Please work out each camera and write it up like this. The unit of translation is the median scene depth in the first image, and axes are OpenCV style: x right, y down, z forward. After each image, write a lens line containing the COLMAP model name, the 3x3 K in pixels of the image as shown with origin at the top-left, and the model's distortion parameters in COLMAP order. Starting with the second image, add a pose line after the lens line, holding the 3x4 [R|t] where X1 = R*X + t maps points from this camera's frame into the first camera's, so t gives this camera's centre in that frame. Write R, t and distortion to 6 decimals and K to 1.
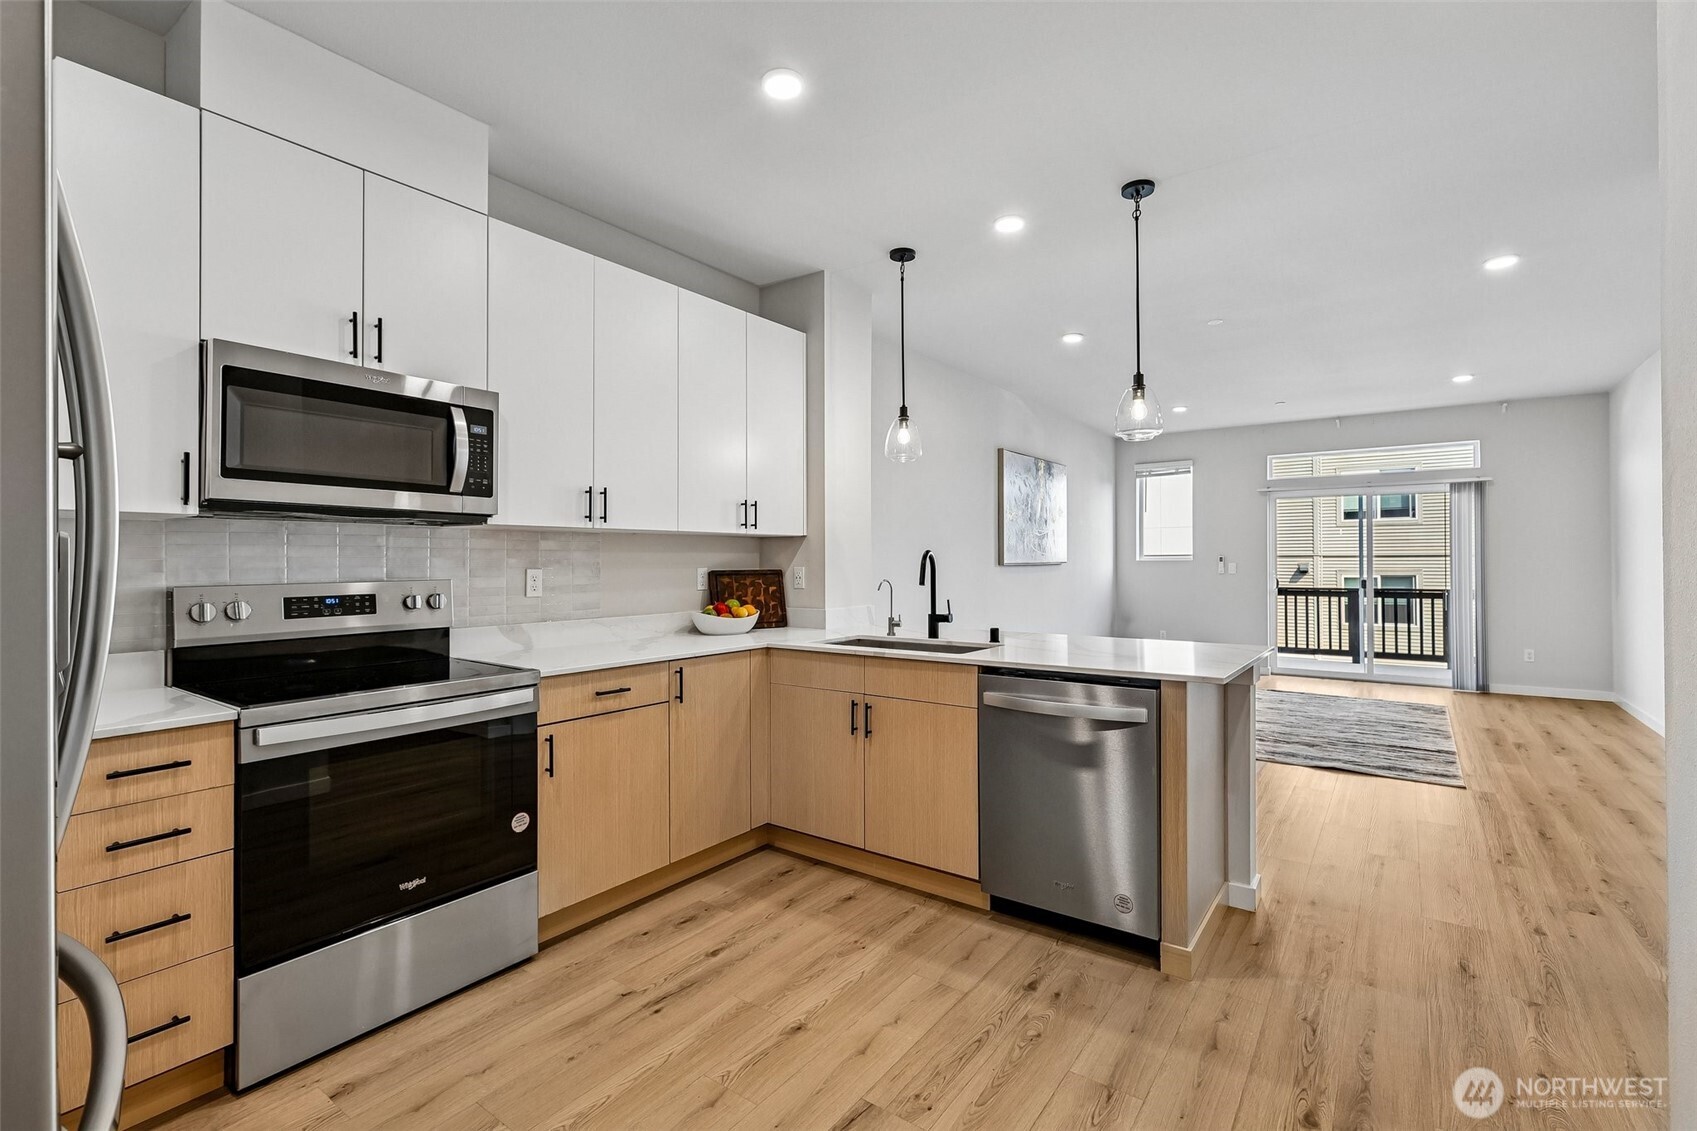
lens RADIAL K [[755.0, 0, 857.0], [0, 755.0, 555.2], [0, 0, 1]] dist [0.001284, 0.000252]
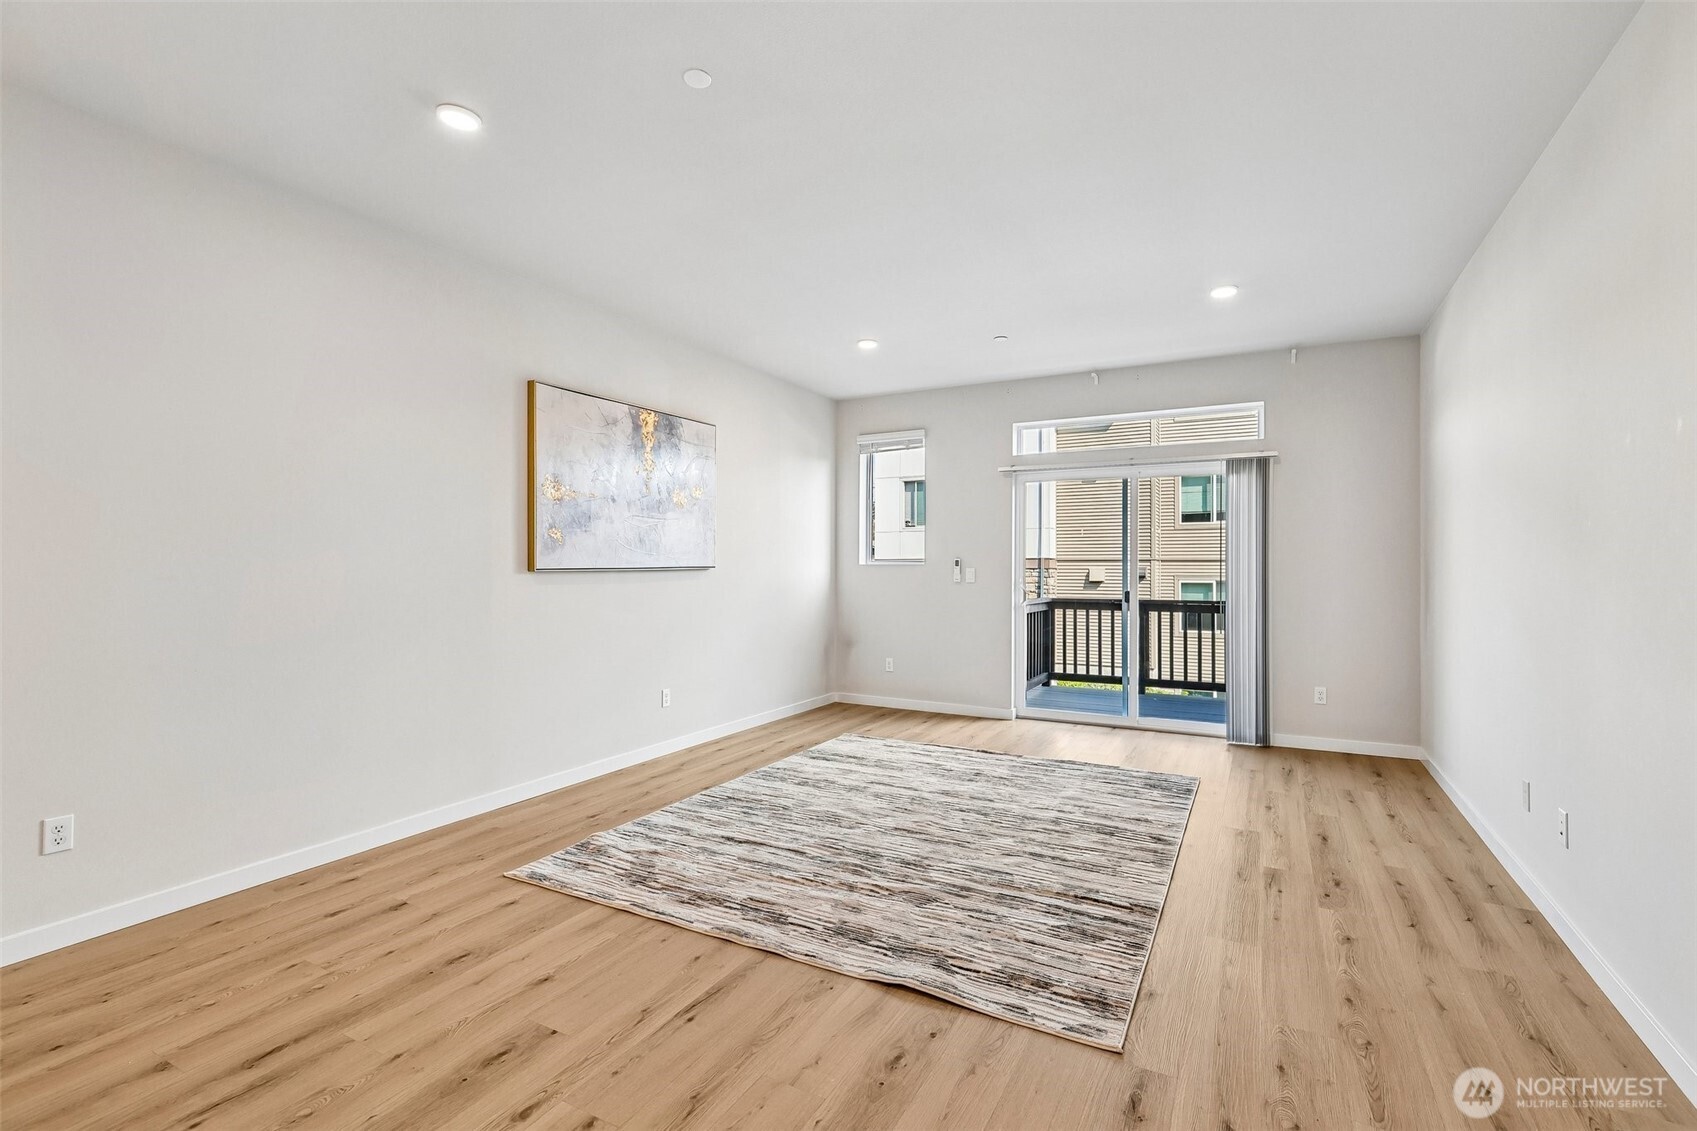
lens RADIAL K [[758.2, 0, 857.5], [0, 758.2, 566.6], [0, 0, 1]] dist [-0.001420, 0.000742]
pose [[0.990721, 0.001747, 0.135898, 0.774051], [-0.003137, 0.999945, 0.010012, 0.004681], [-0.135873, -0.010345, 0.990672, 0.749701]]
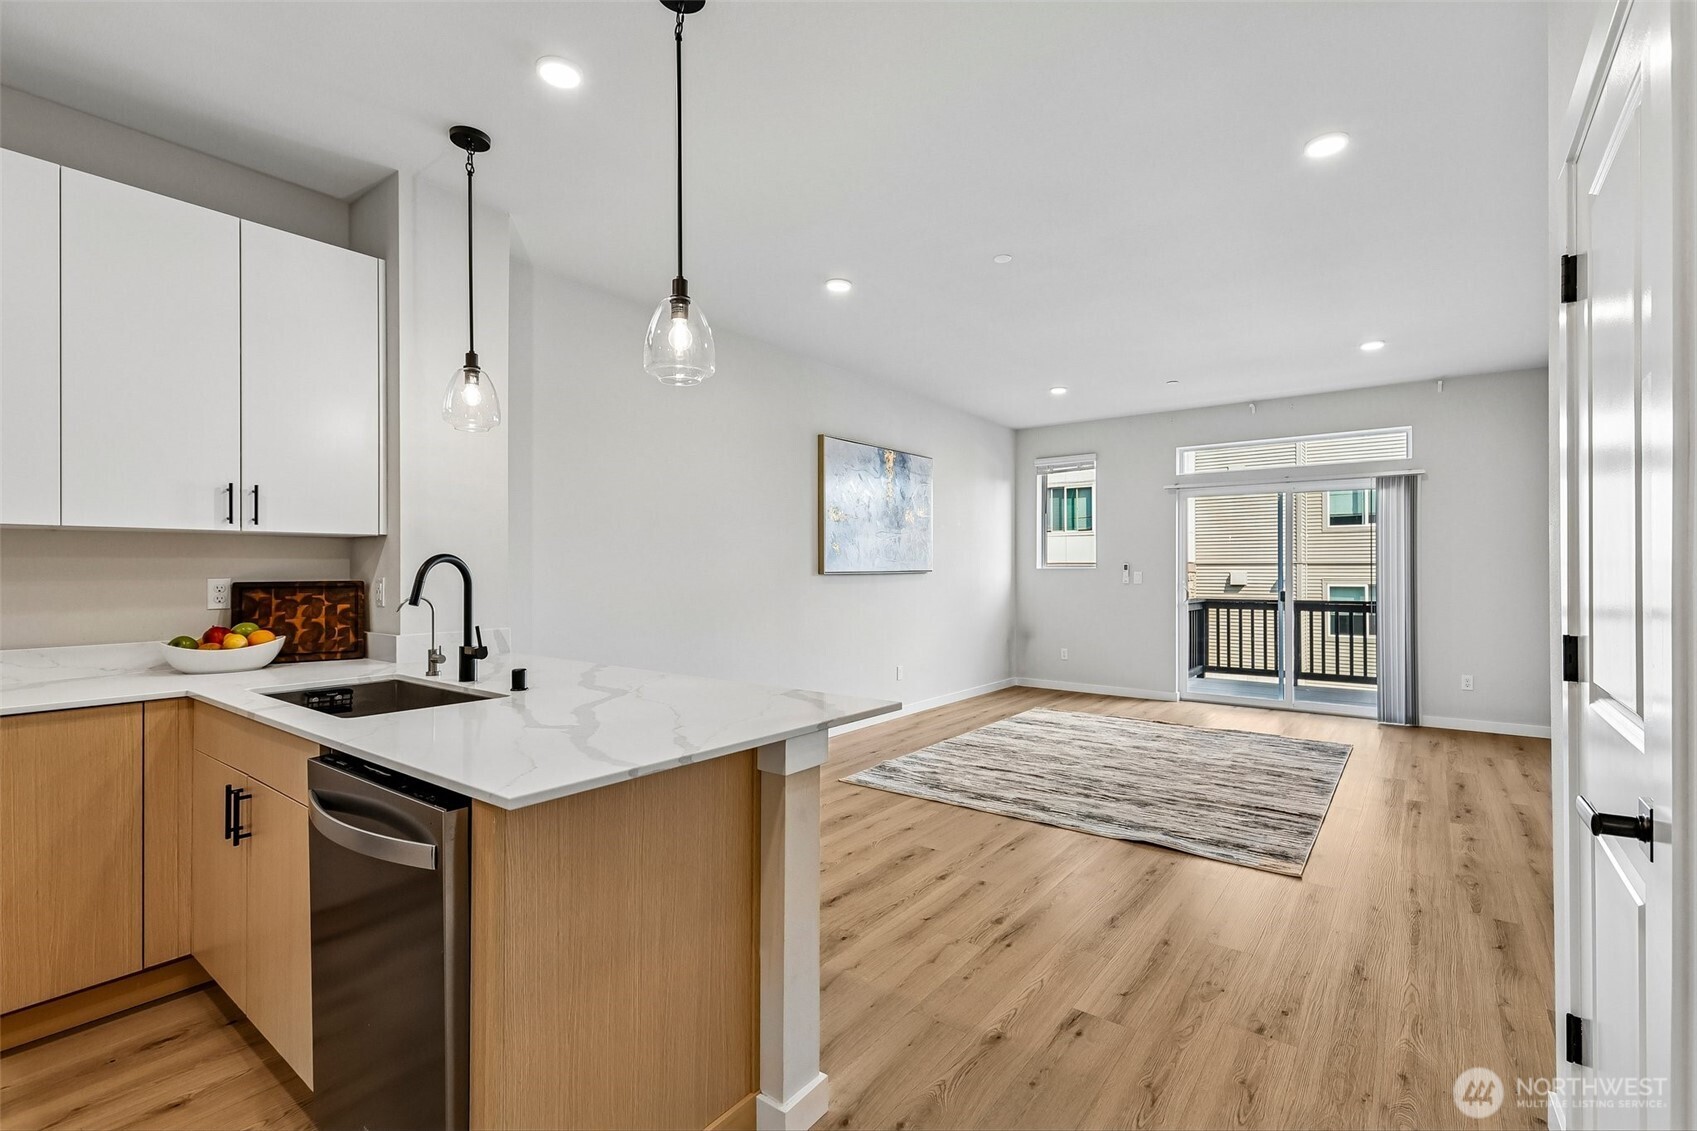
lens RADIAL K [[755.0, 0, 858.8], [0, 755.0, 565.8], [0, 0, 1]] dist [0.001284, 0.000252]
pose [[0.999874, 0.000477, -0.015841, 0.515673], [-0.000420, 0.999993, 0.003617, 0.001772], [0.015843, -0.003610, 0.999868, 0.345012]]
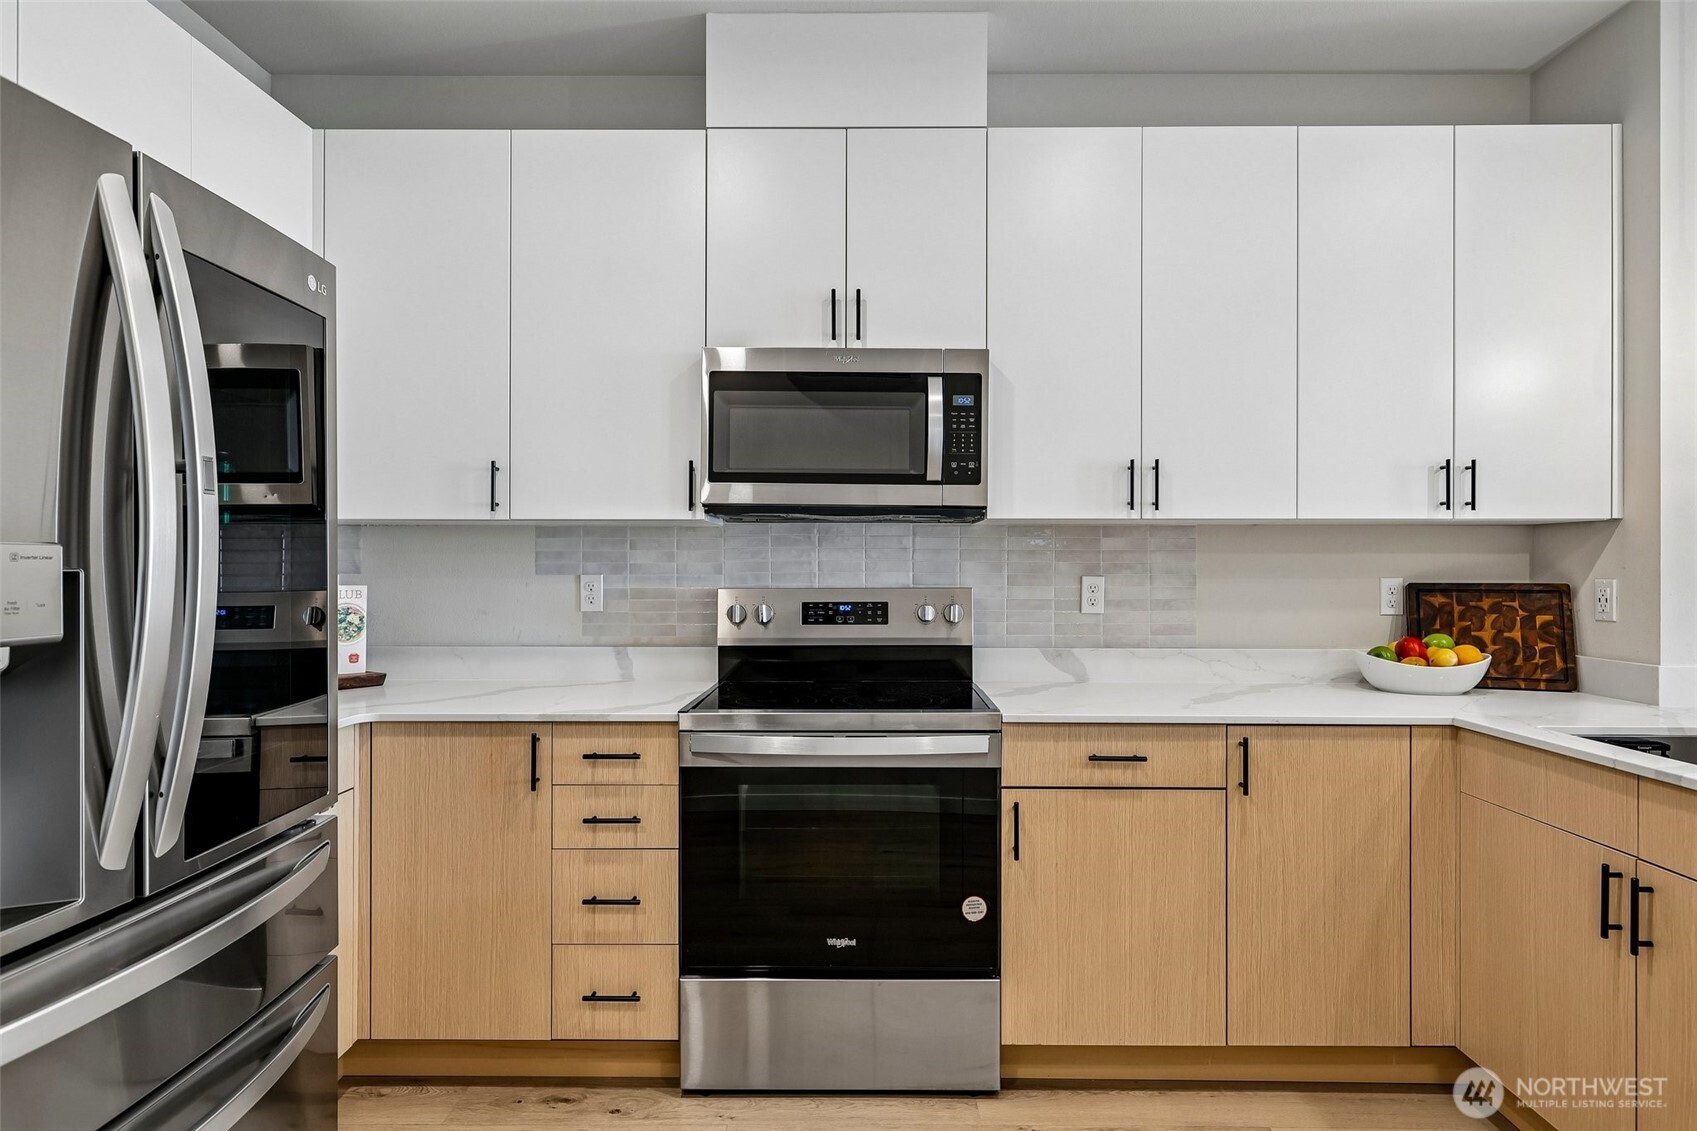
lens RADIAL K [[934.5, 0, 857.0], [0, 934.5, 560.9], [0, 0, 1]] dist [-0.009322, 0.009218]
pose [[0.579354, 0.000949, -0.815076, 0.189212], [0.002042, 0.999994, 0.002616, 0.000230], [0.815074, -0.003180, 0.579348, 0.269106]]
